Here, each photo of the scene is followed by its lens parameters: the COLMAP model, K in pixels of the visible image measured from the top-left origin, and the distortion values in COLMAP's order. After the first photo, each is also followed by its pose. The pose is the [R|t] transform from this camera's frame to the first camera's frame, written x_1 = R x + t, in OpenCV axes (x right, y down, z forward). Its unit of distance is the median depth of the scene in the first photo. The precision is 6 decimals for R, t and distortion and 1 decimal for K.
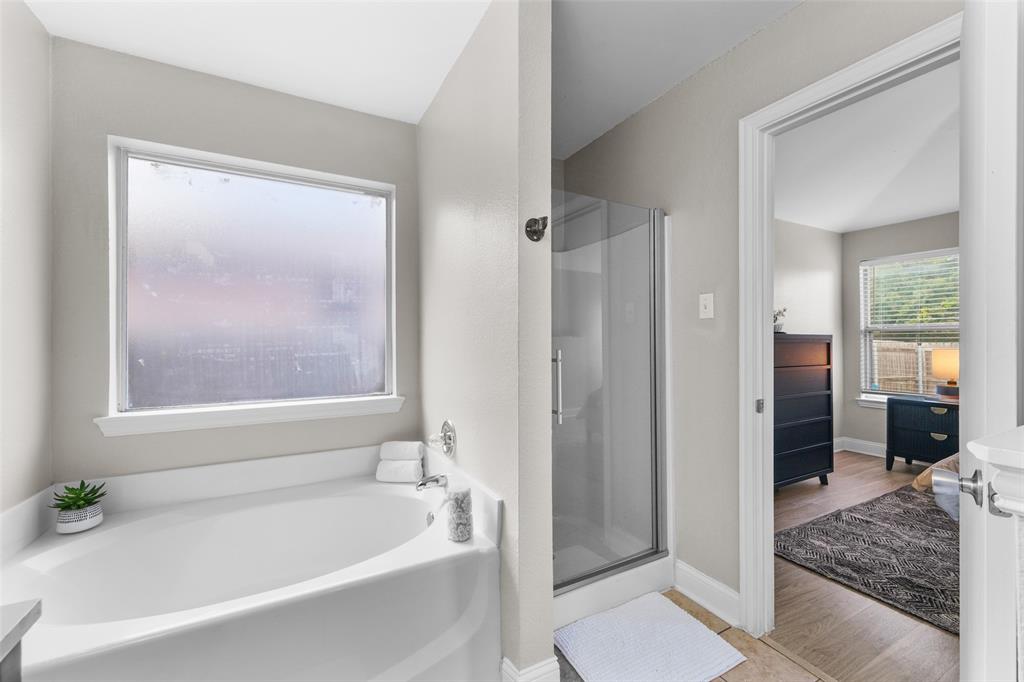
lens RADIAL K [[406.1, 0, 505.8], [0, 406.1, 339.8], [0, 0, 1]] dist [0.002007, -0.001056]
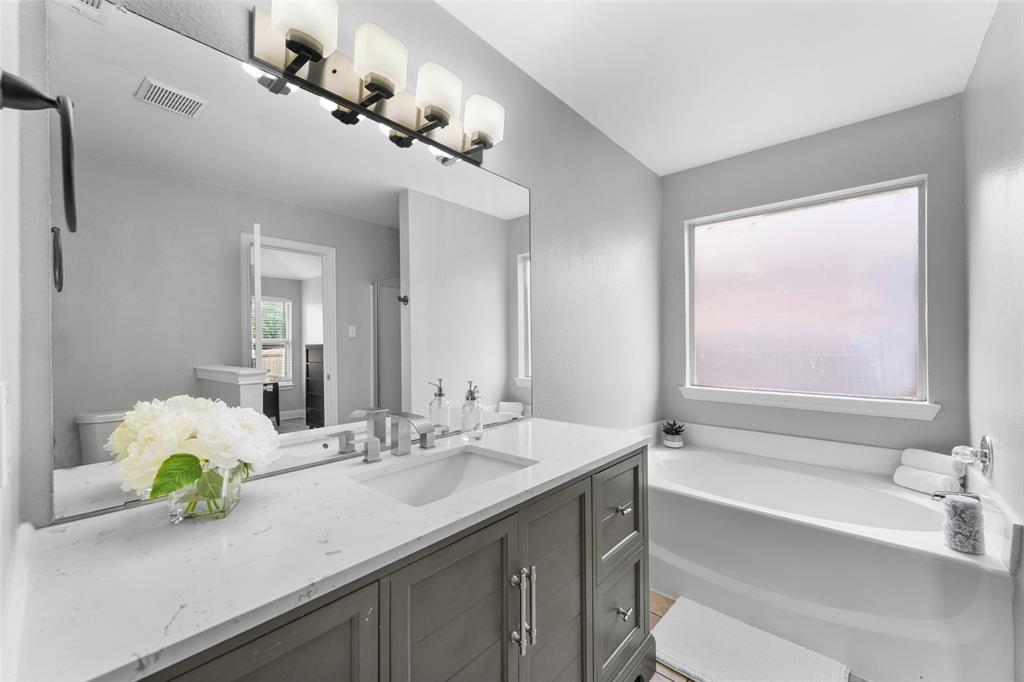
lens RADIAL K [[406.1, 0, 507.5], [0, 406.1, 340.4], [0, 0, 1]] dist [0.002007, -0.001056]
pose [[0.358448, 0.002493, -0.933546, 0.323754], [0.007086, 0.999960, 0.005391, -0.019384], [0.933523, -0.008548, 0.358416, -0.287334]]
